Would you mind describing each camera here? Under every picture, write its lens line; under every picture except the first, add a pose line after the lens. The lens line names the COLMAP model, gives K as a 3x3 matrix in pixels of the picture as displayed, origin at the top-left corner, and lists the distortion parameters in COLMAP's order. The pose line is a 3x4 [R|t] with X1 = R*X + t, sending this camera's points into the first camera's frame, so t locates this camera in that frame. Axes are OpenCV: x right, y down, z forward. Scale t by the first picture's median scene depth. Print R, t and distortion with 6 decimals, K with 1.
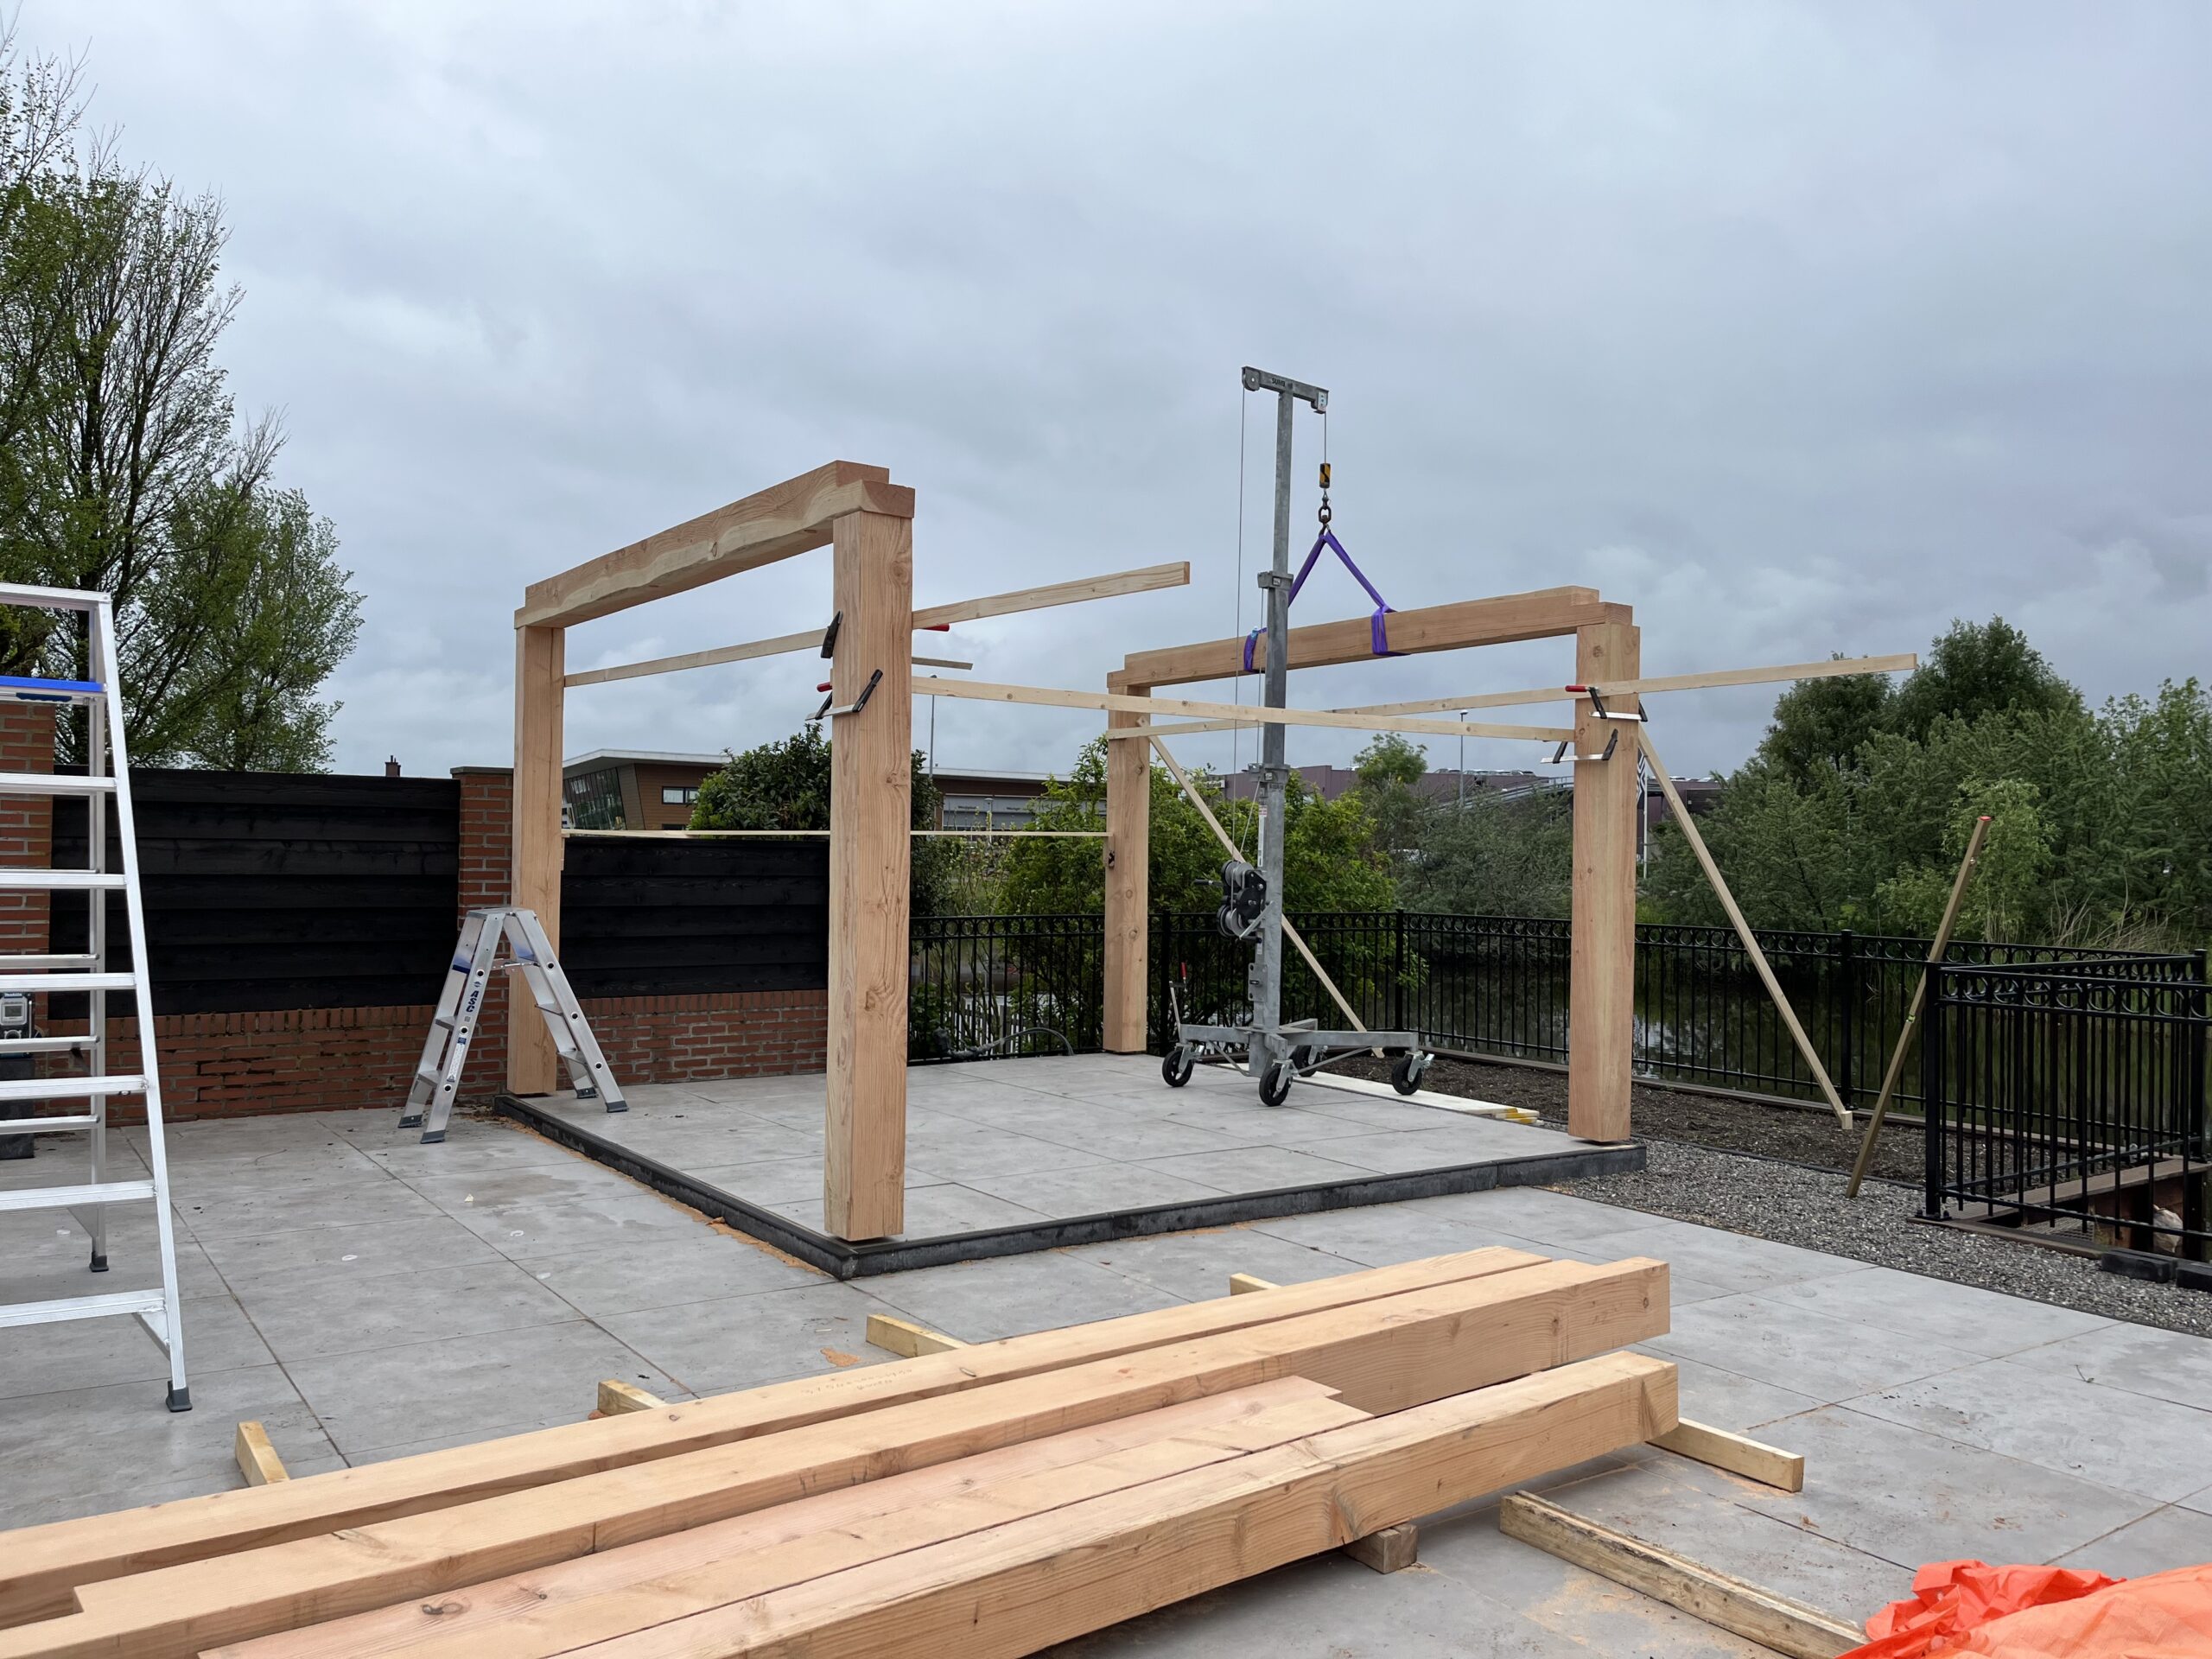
lens RADIAL K [[1665.0, 0, 1106.0], [0, 1665.0, 829.5], [0, 0, 1]] dist [0.006911, 0.110914]
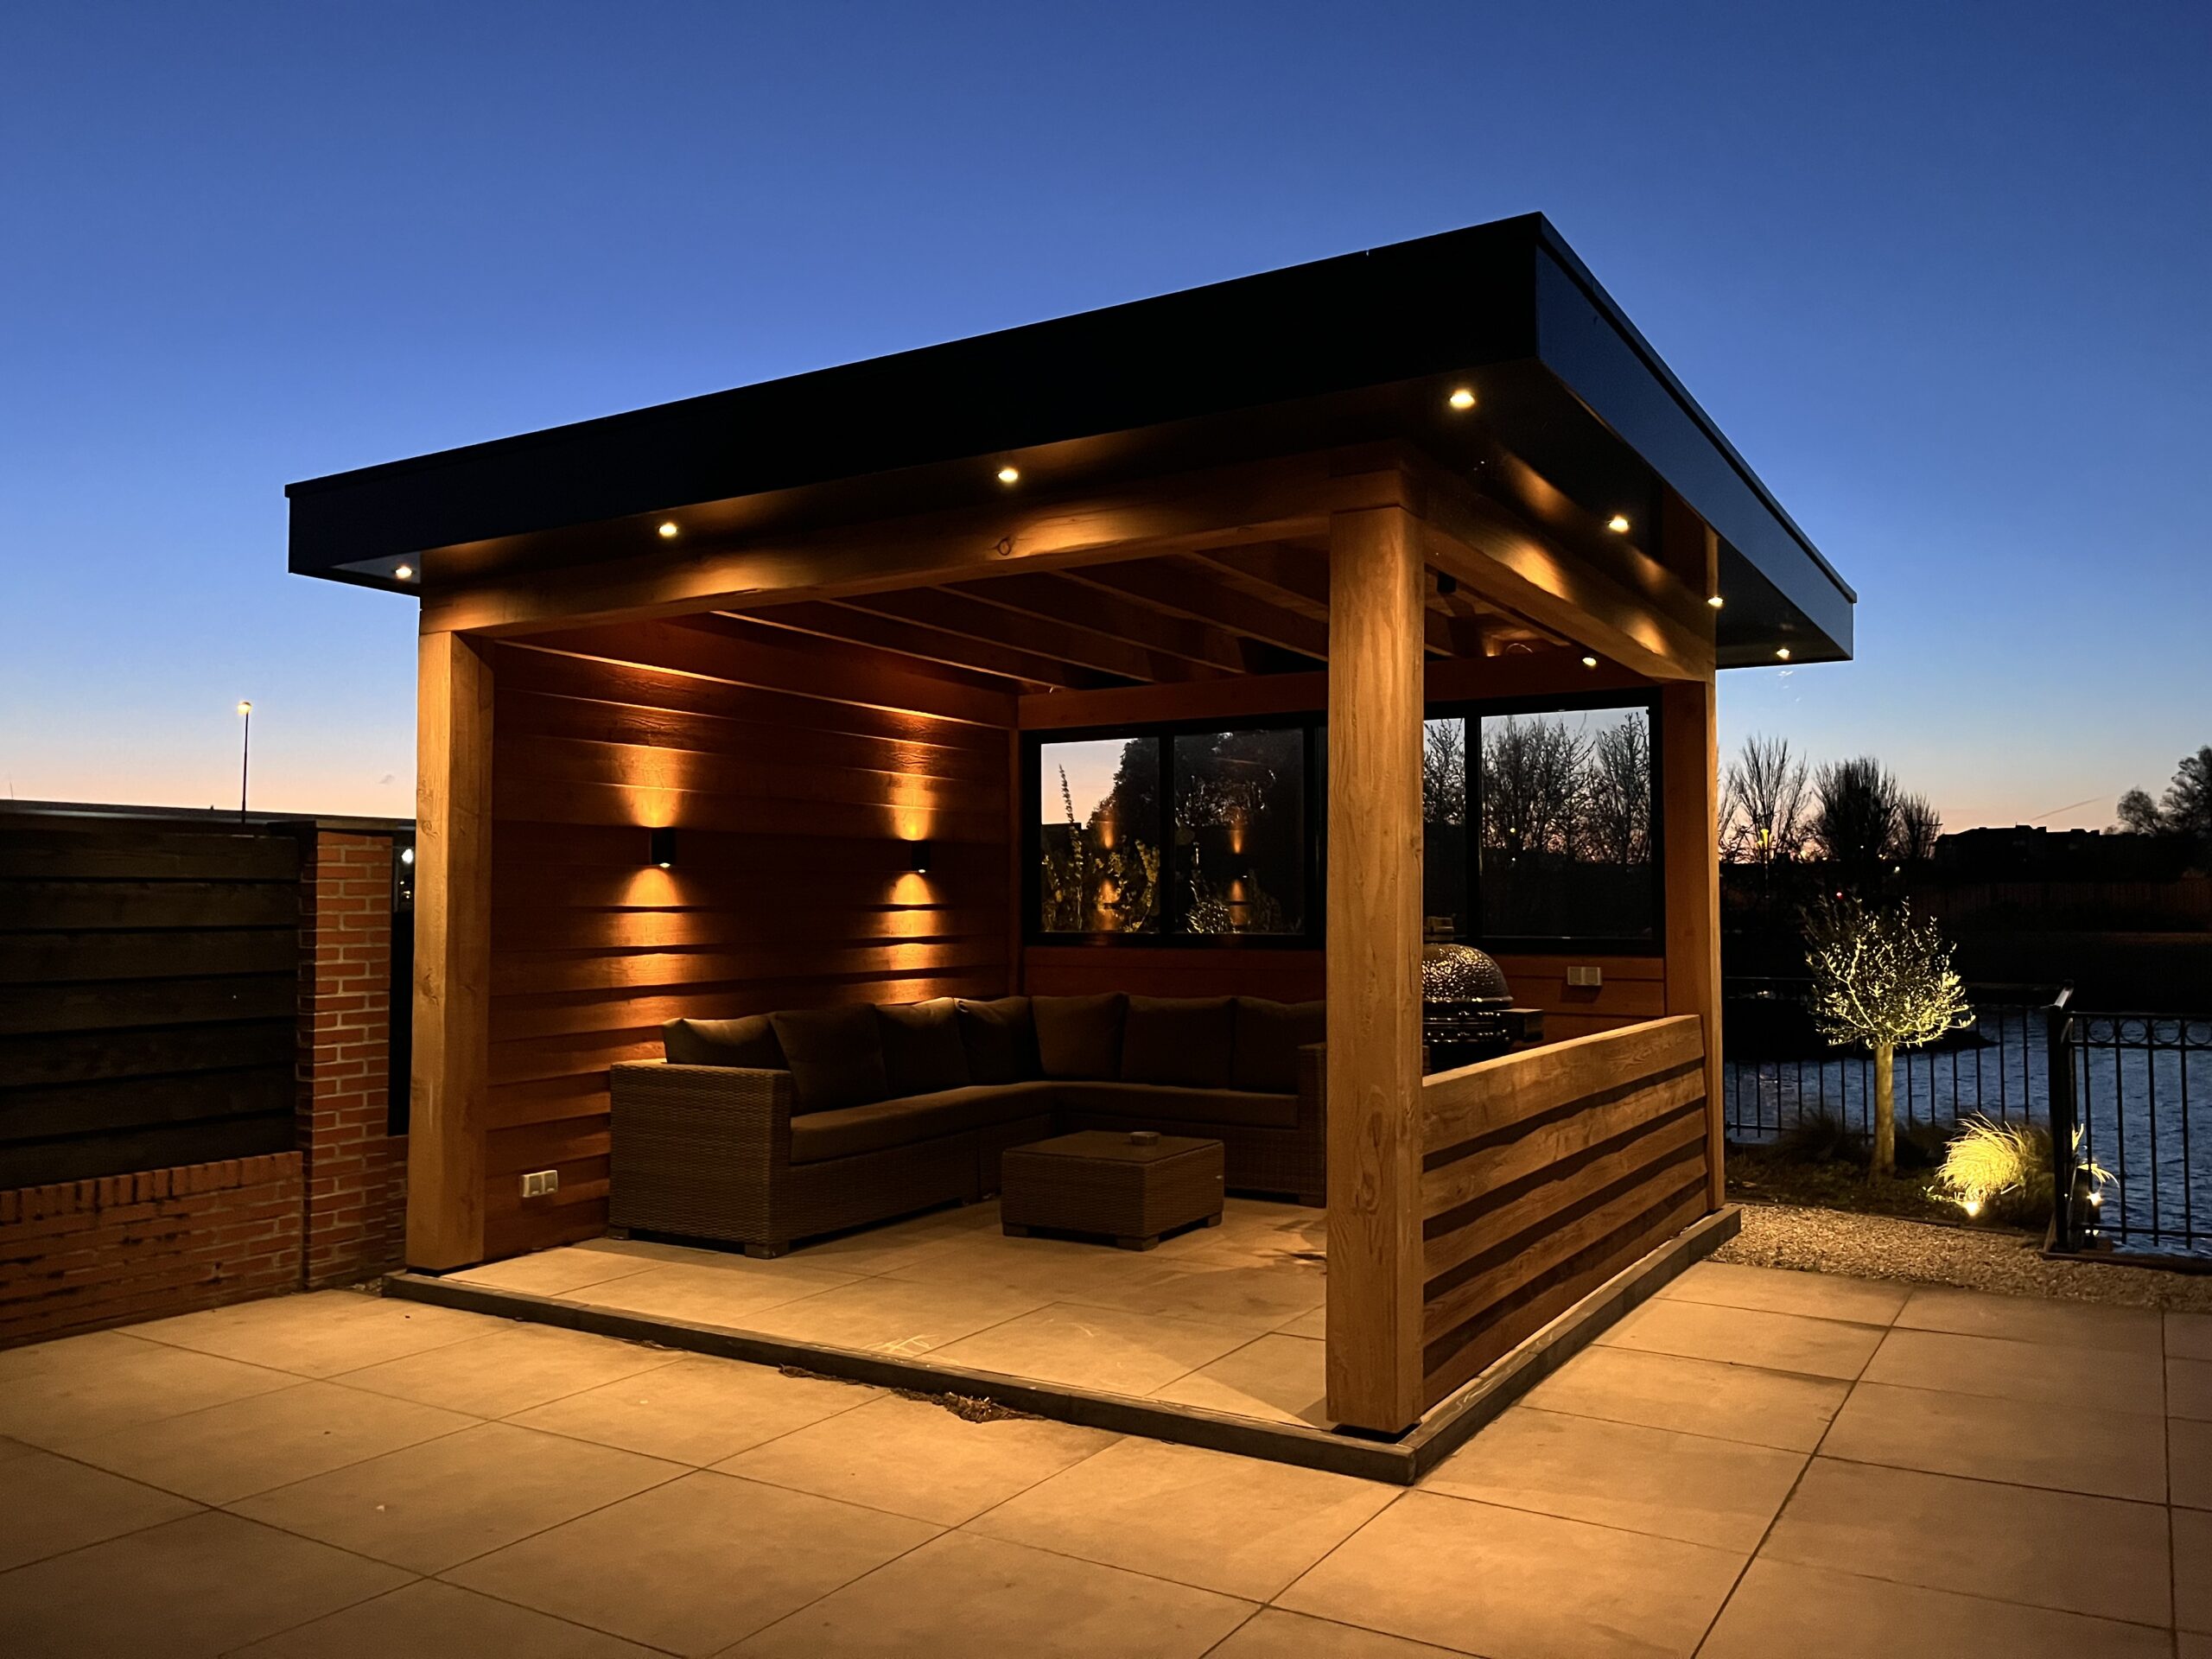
lens RADIAL K [[1675.2, 0, 1106.0], [0, 1675.2, 829.5], [0, 0, 1]] dist [0.003584, -0.001358]
pose [[0.915914, -0.003569, 0.401359, -0.374279], [0.014055, 0.999632, -0.023185, -0.012254], [-0.401129, 0.026877, 0.915627, 0.208068]]
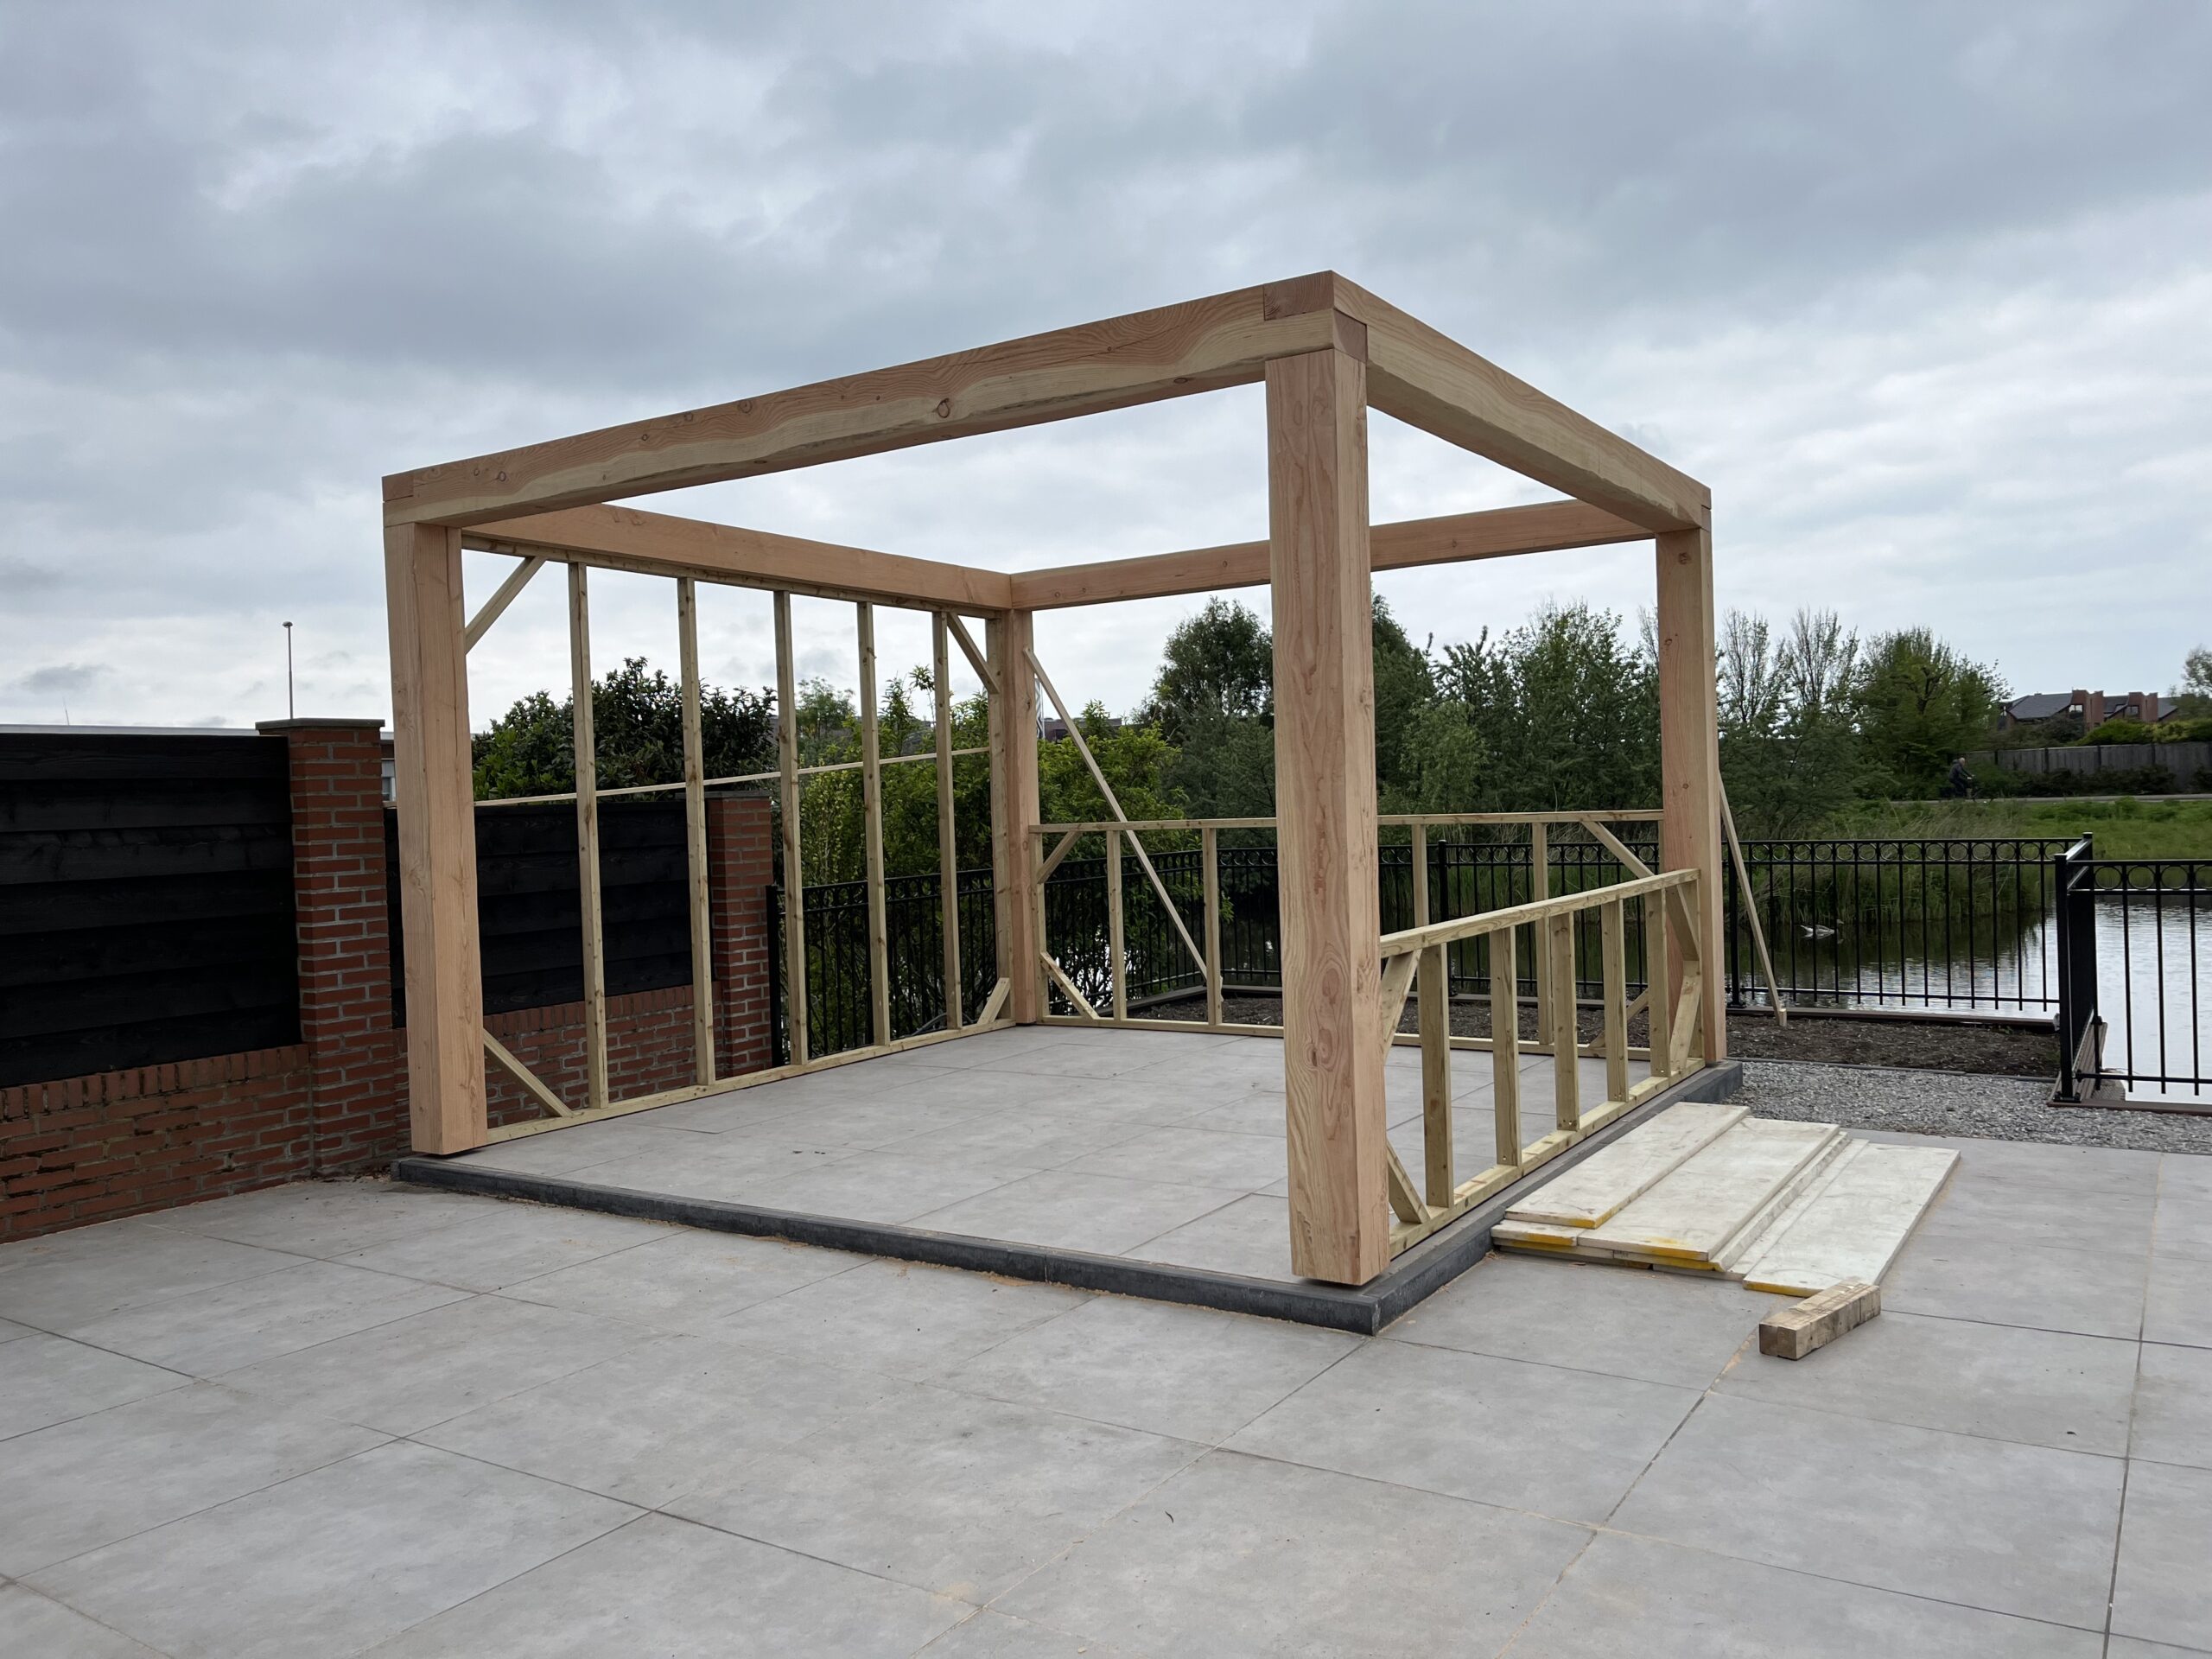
lens RADIAL K [[1659.2, 0, 1106.0], [0, 1659.2, 829.5], [0, 0, 1]] dist [0.010033, 0.000644]
pose [[0.925760, -0.055980, 0.373945, -0.344439], [0.044358, 0.998230, 0.039621, -0.002428], [-0.375501, -0.020092, 0.926604, 0.204558]]
